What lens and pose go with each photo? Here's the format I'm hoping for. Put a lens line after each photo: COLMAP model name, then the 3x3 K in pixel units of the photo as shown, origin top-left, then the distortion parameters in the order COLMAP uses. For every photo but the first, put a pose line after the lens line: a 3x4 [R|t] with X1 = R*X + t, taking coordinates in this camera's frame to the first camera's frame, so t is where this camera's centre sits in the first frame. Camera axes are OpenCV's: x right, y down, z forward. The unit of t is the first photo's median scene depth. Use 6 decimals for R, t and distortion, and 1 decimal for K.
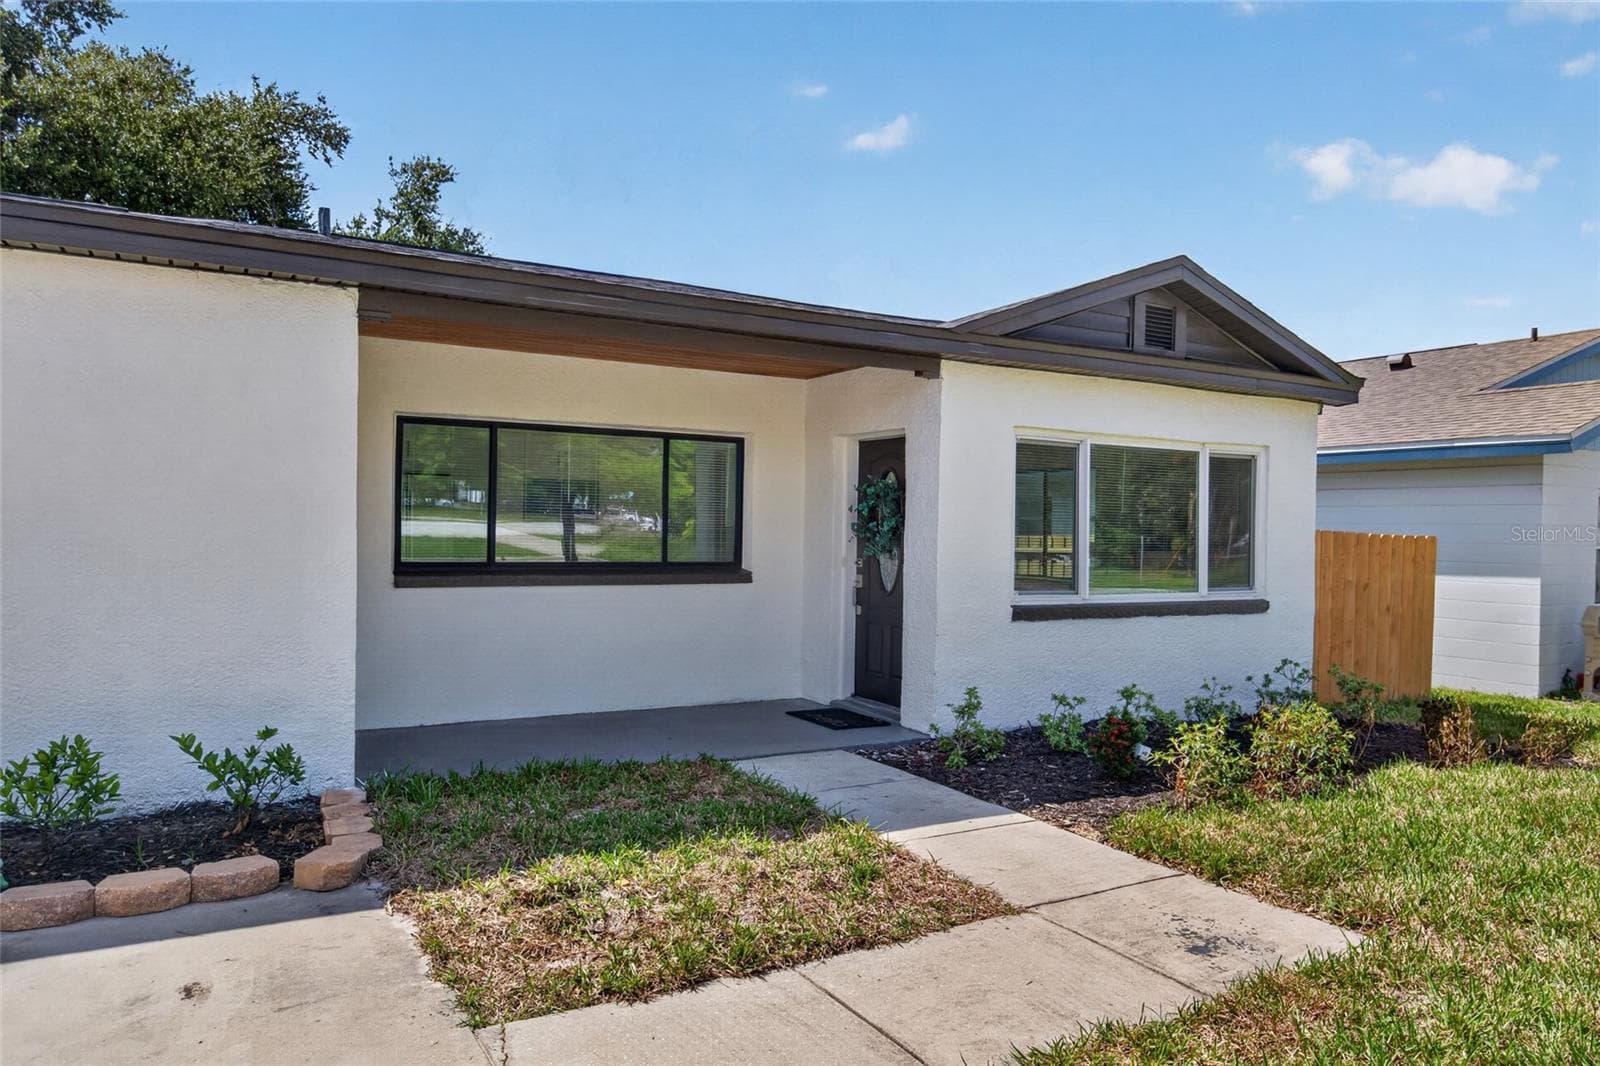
lens RADIAL K [[790.0, 0, 800.0], [0, 790.0, 533.0], [0, 0, 1]] dist [-0.000644, -0.000068]
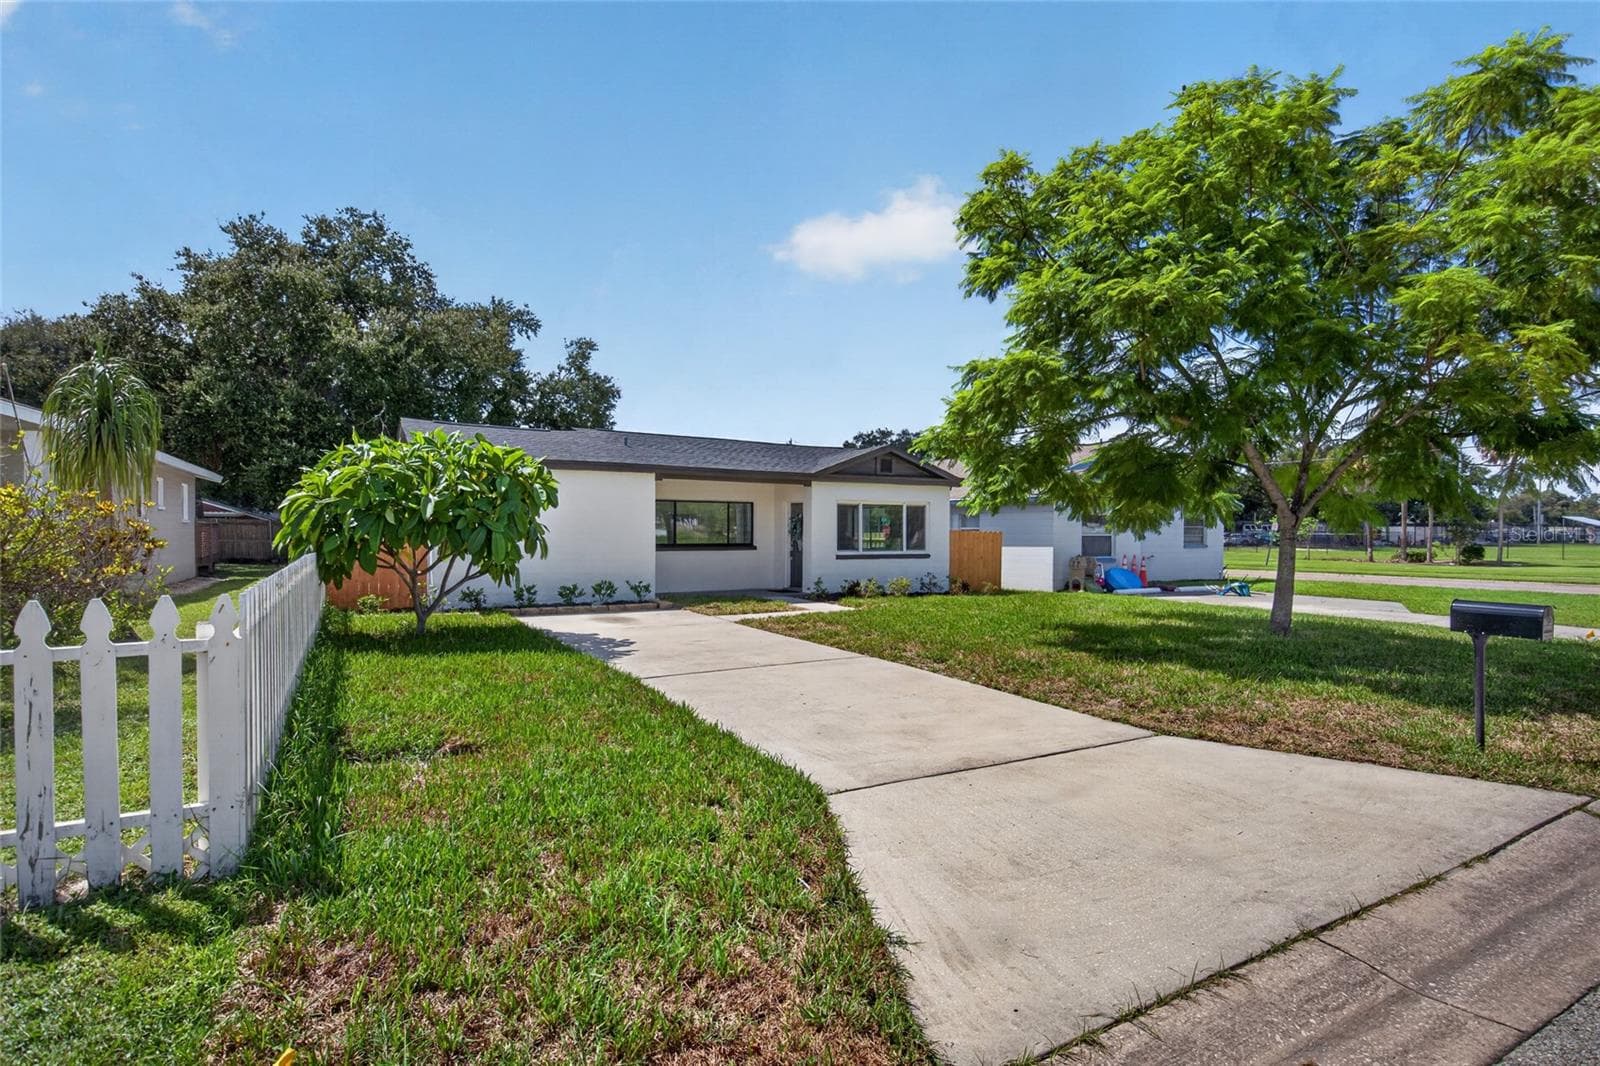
lens RADIAL K [[790.0, 0, 800.0], [0, 790.0, 533.0], [0, 0, 1]] dist [-0.000644, -0.000068]
pose [[0.999868, -0.013027, -0.009658, 0.134350], [0.013061, 0.999909, 0.003389, -0.011113], [0.009613, -0.003515, 0.999948, -2.012633]]
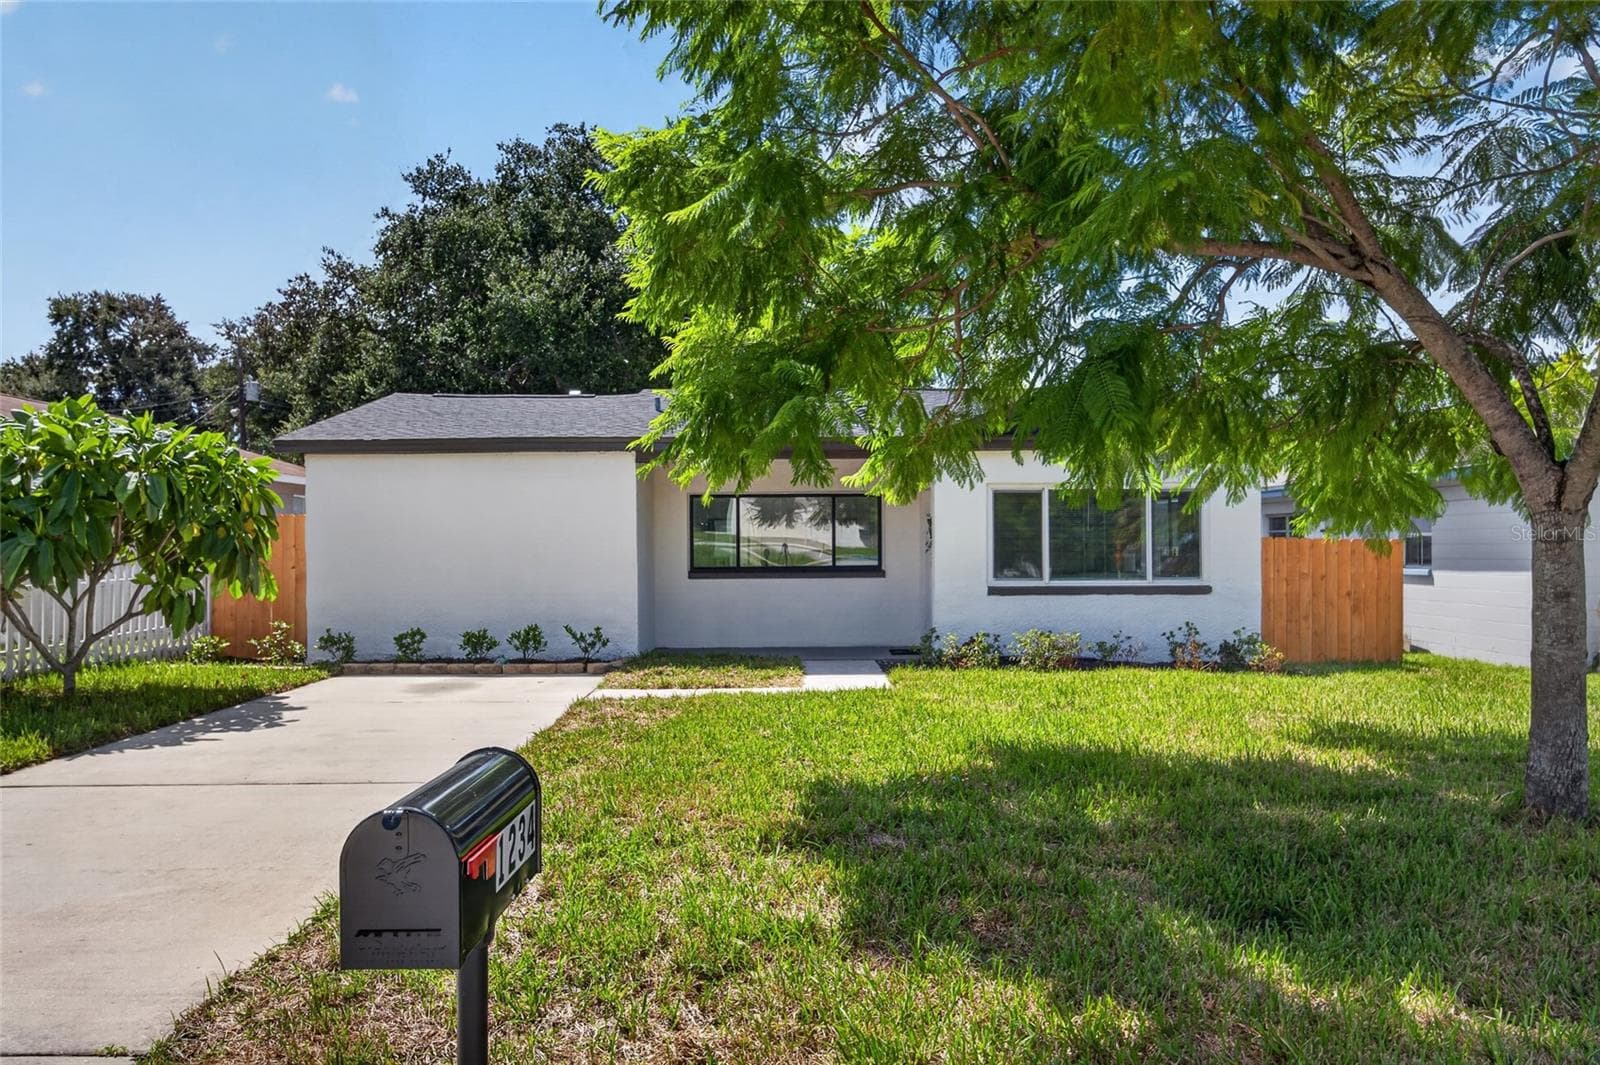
lens RADIAL K [[1216.9, 0, 800.0], [0, 1216.9, 532.5], [0, 0, 1]] dist [-0.000035, 0.003753]
pose [[0.859998, -0.033656, -0.509186, 1.158159], [0.025335, 0.999408, -0.023268, 0.021795], [0.509667, 0.007111, 0.860342, -1.393473]]
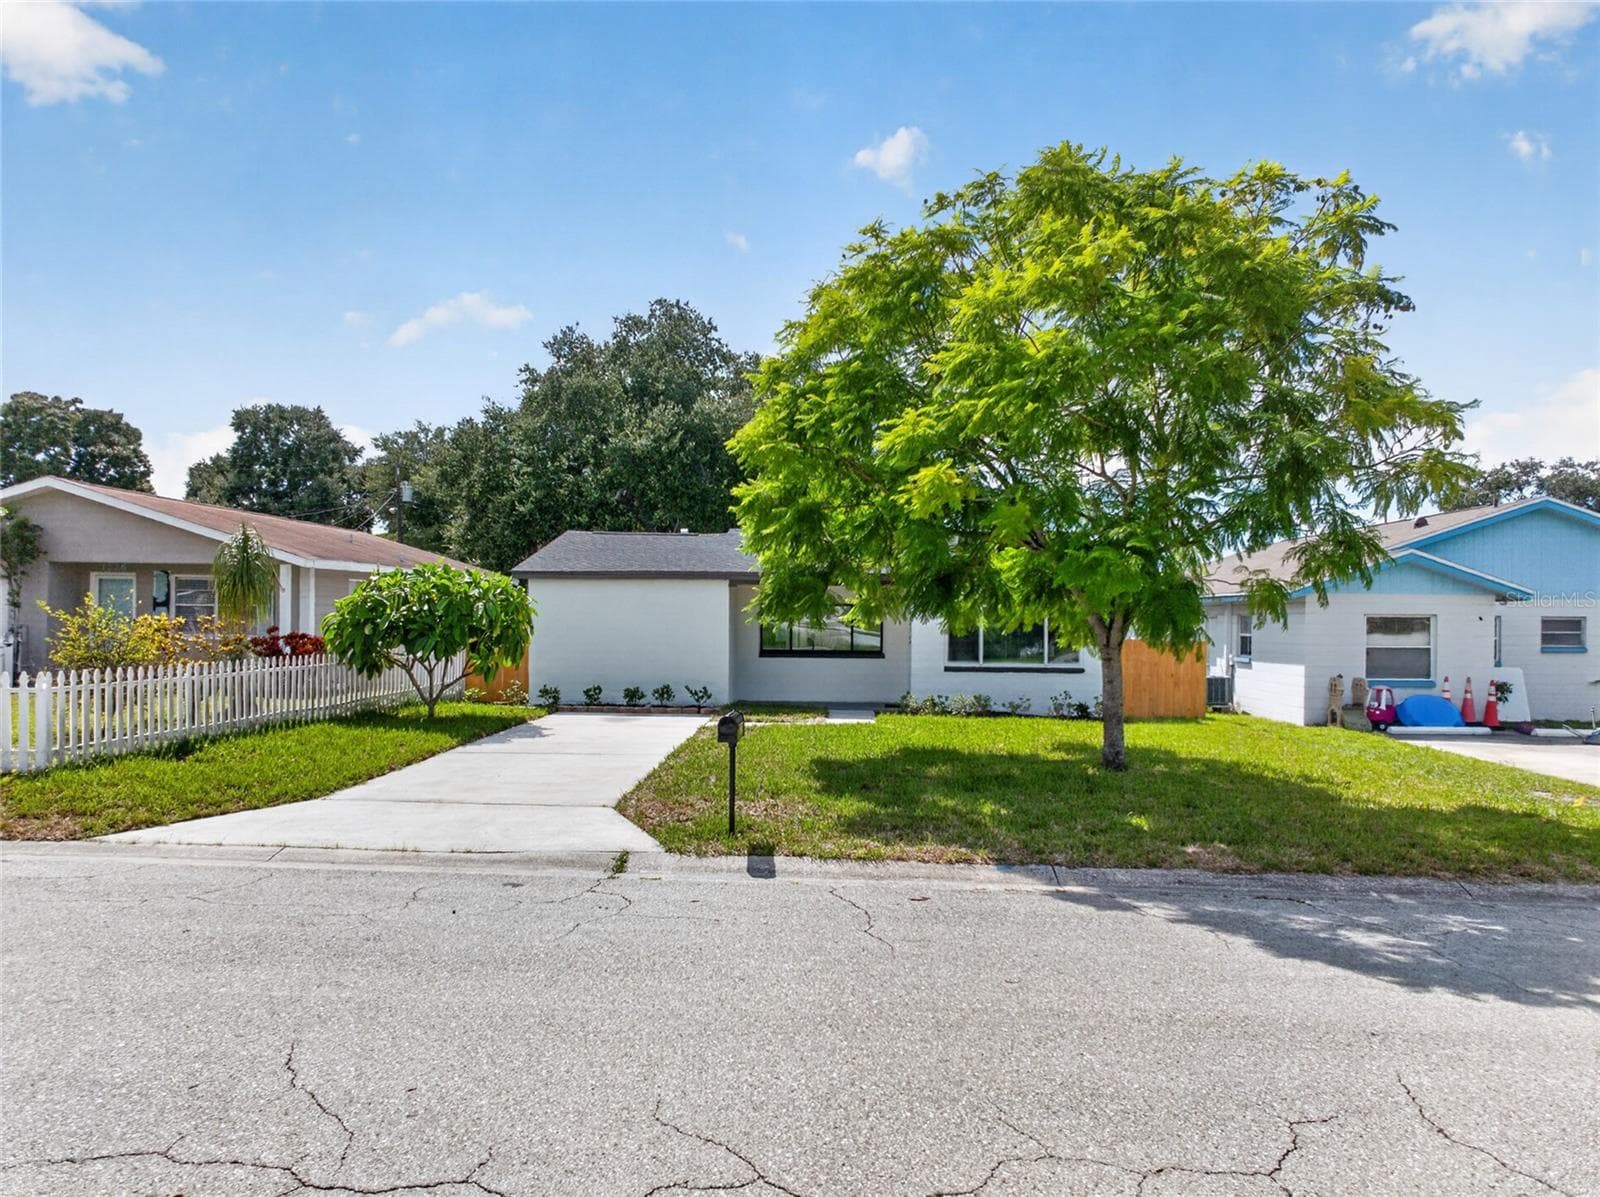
lens RADIAL K [[1132.0, 0, 800.0], [0, 1132.0, 598.5], [0, 0, 1]] dist [0.005983, 0.000002]
pose [[0.836465, -0.022393, -0.547562, 1.828942], [0.008511, 0.999575, -0.027877, -0.036488], [0.547954, 0.018658, 0.836300, -2.386404]]
